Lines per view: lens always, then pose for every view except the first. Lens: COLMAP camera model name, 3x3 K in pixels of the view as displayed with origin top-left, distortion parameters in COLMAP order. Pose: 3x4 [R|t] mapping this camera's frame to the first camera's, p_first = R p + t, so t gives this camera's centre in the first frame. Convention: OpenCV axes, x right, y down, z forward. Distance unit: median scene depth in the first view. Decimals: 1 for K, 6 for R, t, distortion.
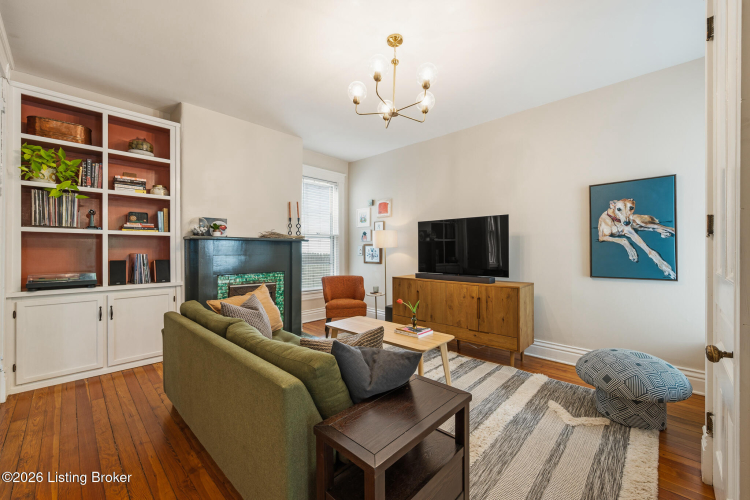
lens RADIAL K [[302.7, 0, 375.0], [0, 302.7, 250.0], [0, 0, 1]] dist [-0.001400, -0.000262]
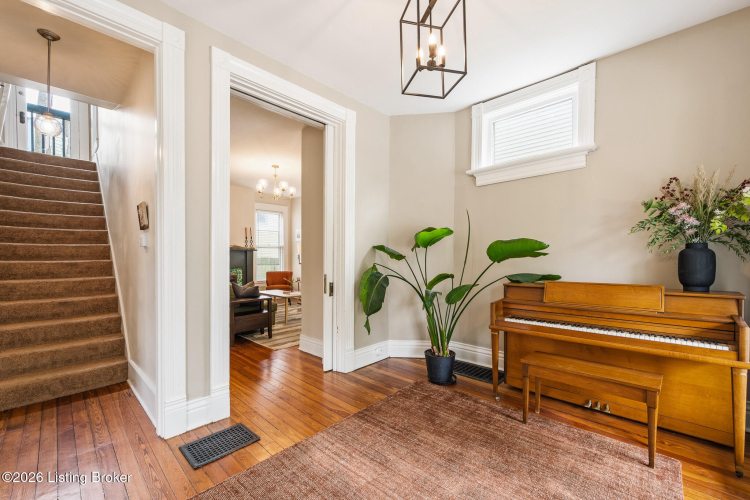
lens RADIAL K [[308.7, 0, 383.9], [0, 308.7, 264.0], [0, 0, 1]] dist [0.001059, 0.000191]
pose [[0.999757, 0.000438, 0.022034, 0.668513], [-0.001016, 0.999656, 0.026197, 0.000424], [-0.022015, -0.026213, 0.999414, -1.118836]]
